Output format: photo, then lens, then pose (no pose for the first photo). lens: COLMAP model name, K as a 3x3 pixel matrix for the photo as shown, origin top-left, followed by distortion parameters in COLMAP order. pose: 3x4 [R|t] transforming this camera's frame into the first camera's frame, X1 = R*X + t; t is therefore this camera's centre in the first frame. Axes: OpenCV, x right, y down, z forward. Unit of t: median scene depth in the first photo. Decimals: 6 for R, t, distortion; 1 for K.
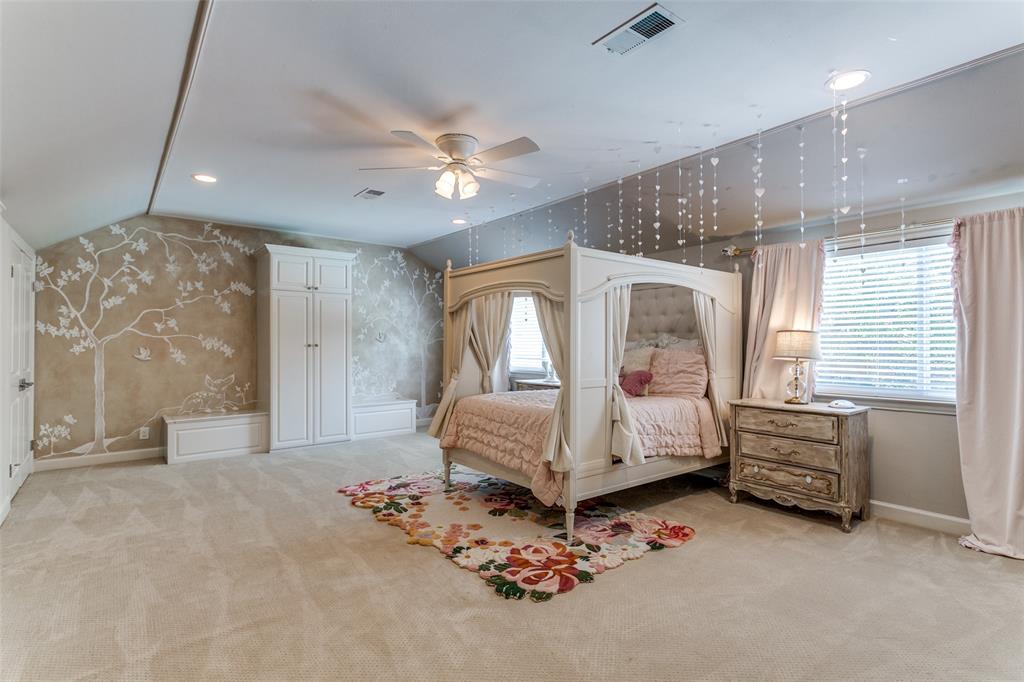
lens RADIAL K [[495.2, 0, 511.0], [0, 495.2, 341.8], [0, 0, 1]] dist [-0.013565, -0.000714]
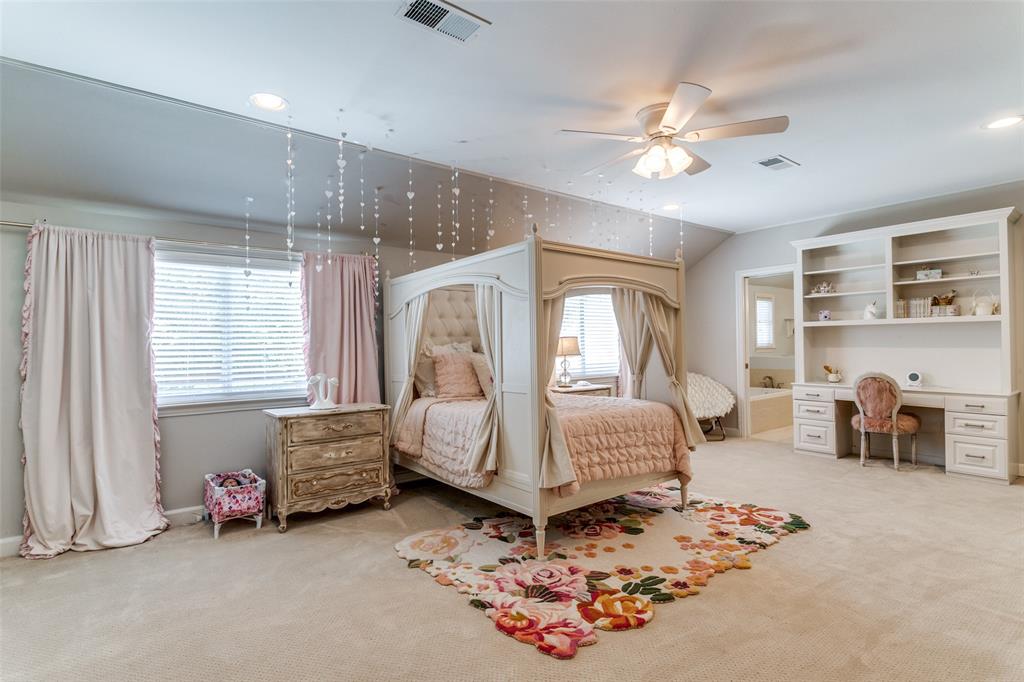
lens RADIAL K [[495.2, 0, 513.2], [0, 495.2, 347.9], [0, 0, 1]] dist [-0.013565, -0.000714]
pose [[0.025874, 0.008346, 0.999630, -0.907430], [0.015760, 0.999837, -0.008756, 0.019352], [-0.999541, 0.015980, 0.025738, 1.160981]]
